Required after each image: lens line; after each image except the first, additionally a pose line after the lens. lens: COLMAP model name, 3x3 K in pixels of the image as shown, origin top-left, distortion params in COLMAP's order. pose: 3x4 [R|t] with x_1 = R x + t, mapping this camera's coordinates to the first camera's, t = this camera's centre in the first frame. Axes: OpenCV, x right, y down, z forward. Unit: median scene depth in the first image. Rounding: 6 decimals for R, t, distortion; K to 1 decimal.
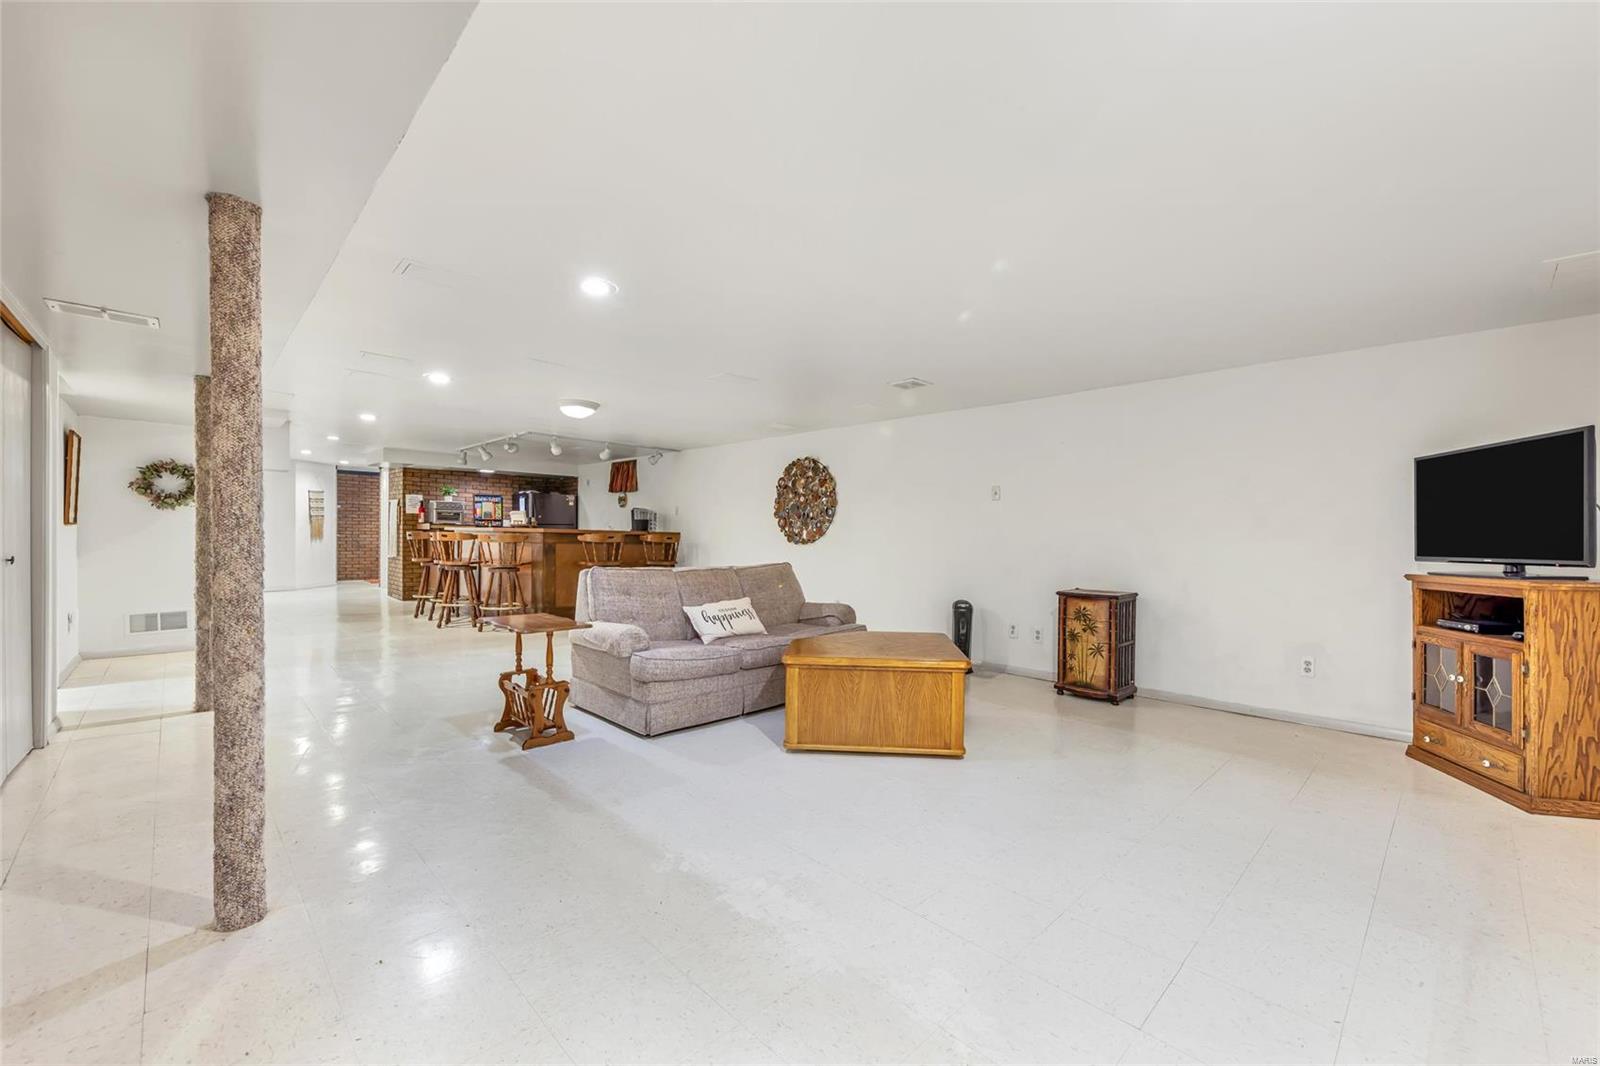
lens RADIAL K [[634.6, 0, 803.9], [0, 634.6, 535.6], [0, 0, 1]] dist [0.002611, 0.000035]
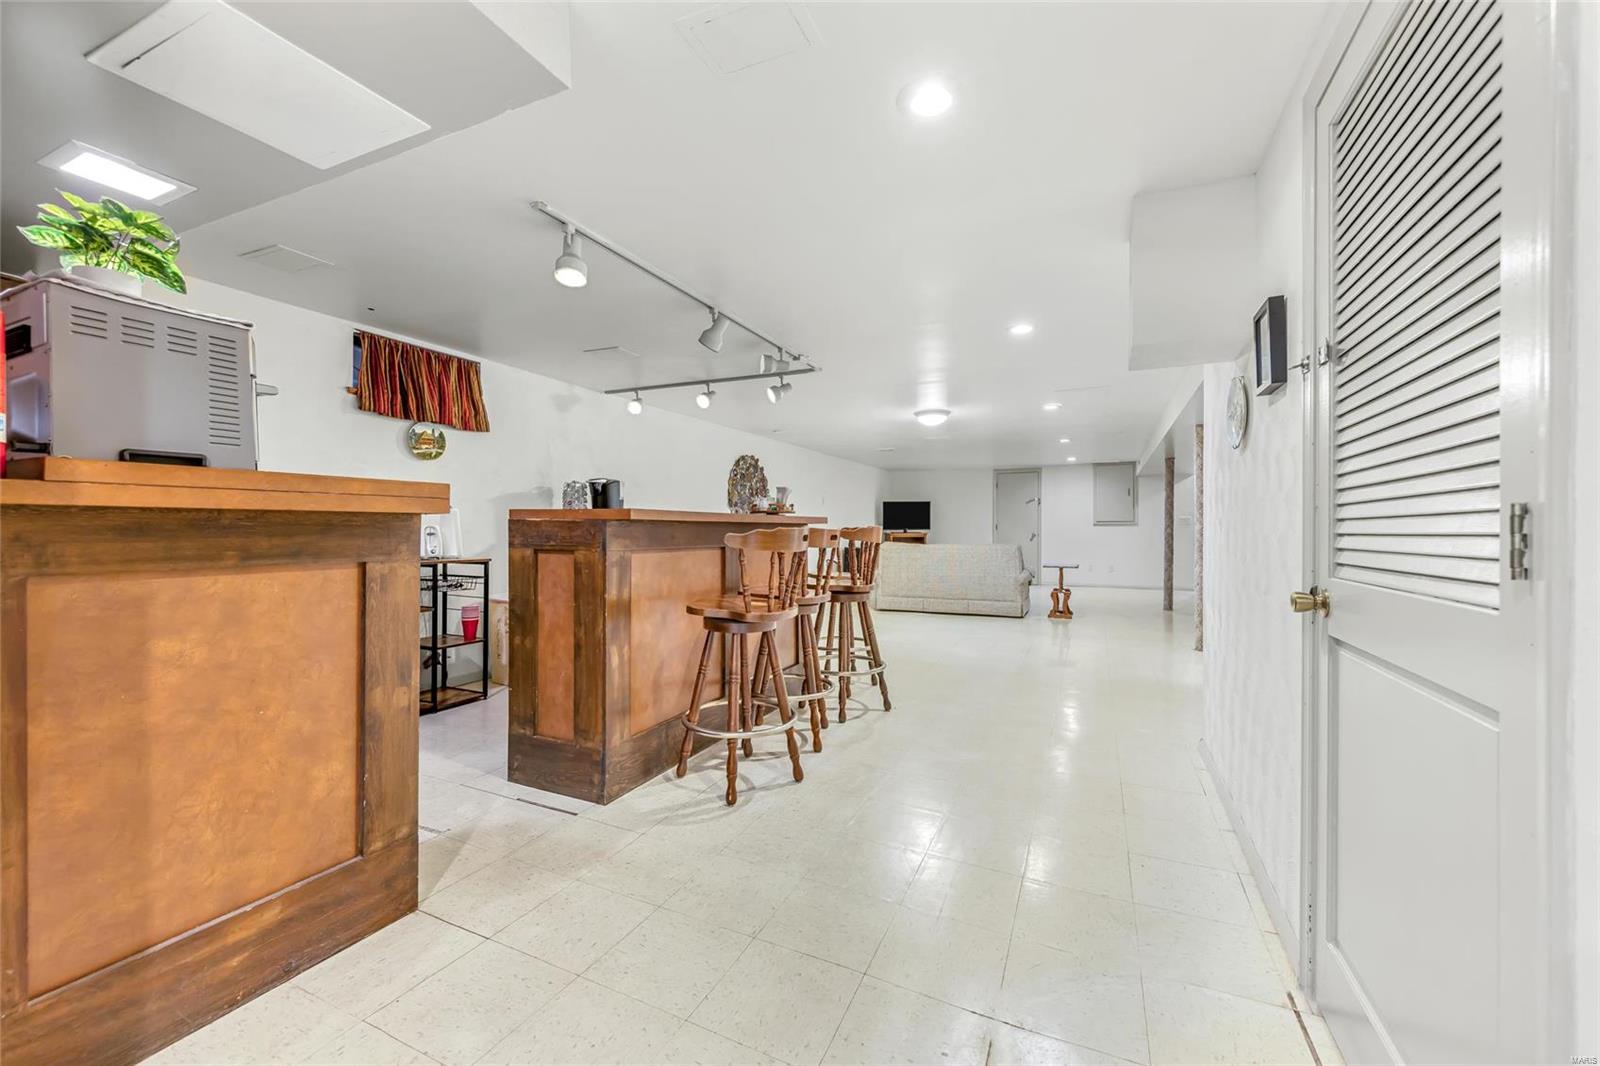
lens RADIAL K [[640.4, 0, 802.0], [0, 640.4, 526.8], [0, 0, 1]] dist [-0.001602, -0.000267]
pose [[-0.353438, -0.010035, 0.935404, -0.750865], [-0.002740, 0.999949, 0.009692, -0.005642], [-0.935454, 0.000862, -0.353448, 0.906280]]
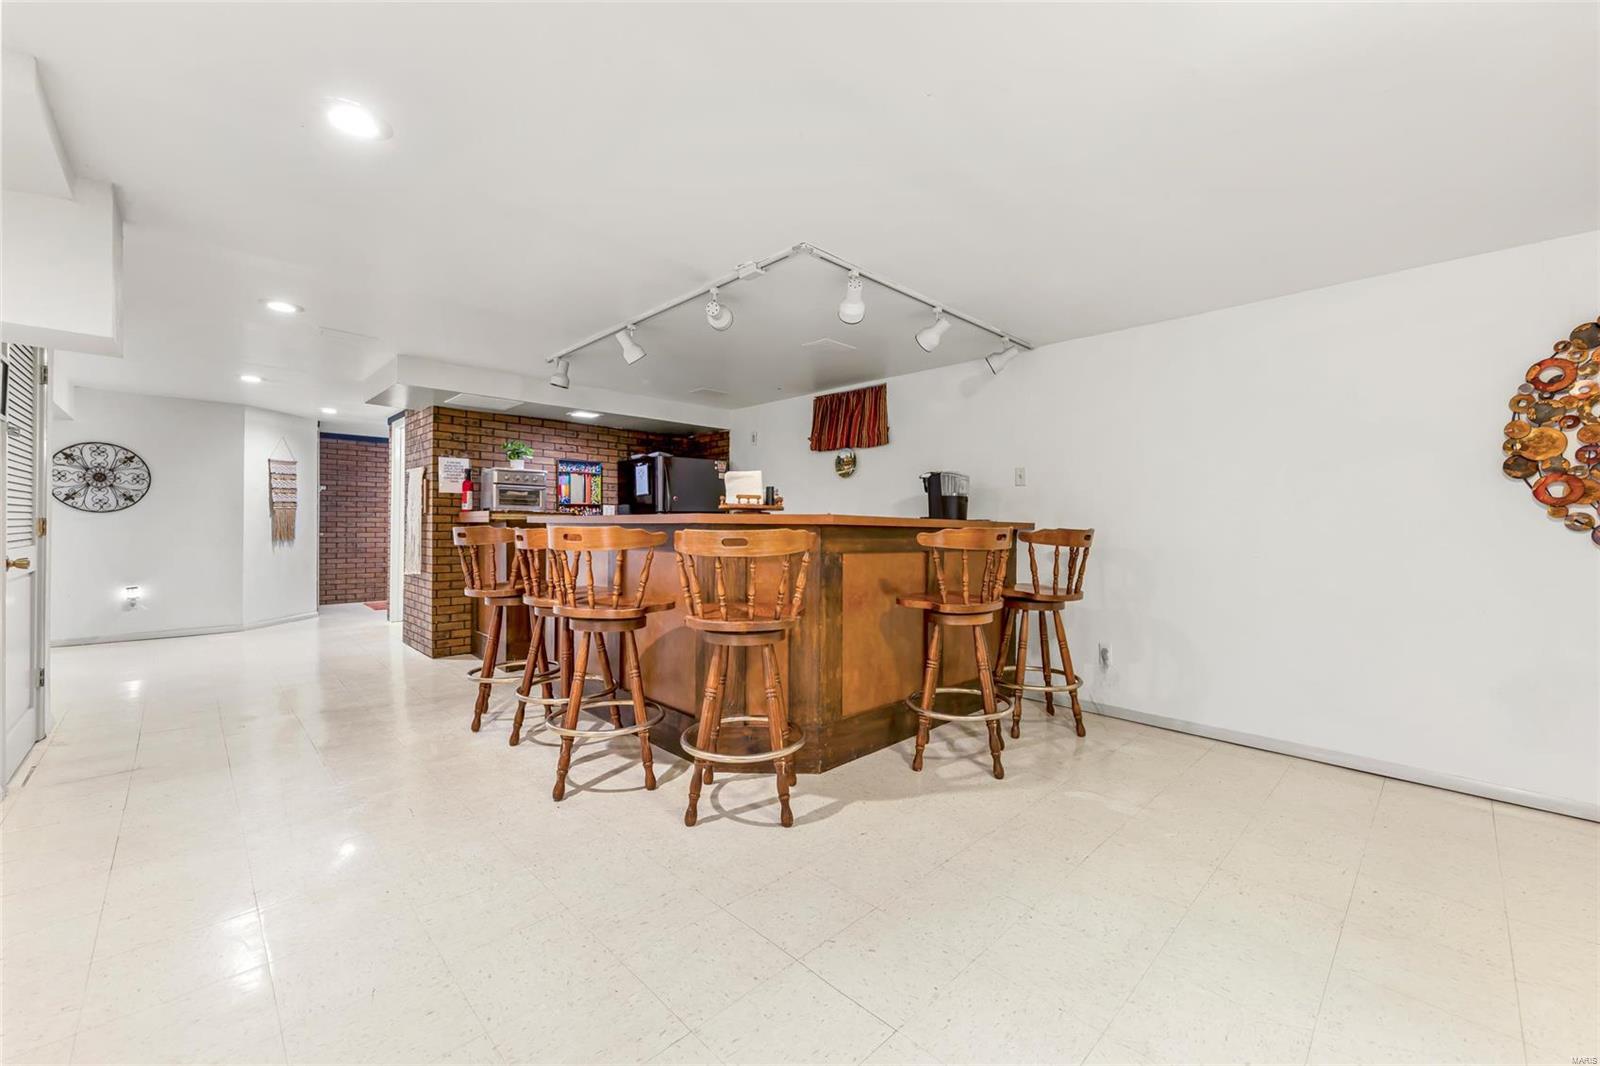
lens RADIAL K [[630.8, 0, 797.7], [0, 630.8, 518.1], [0, 0, 1]] dist [0.020535, 0.000115]
pose [[0.999840, -0.008982, -0.015437, -0.313100], [0.008732, 0.999831, -0.016165, -0.002575], [0.015580, 0.016027, 0.999750, 0.466313]]
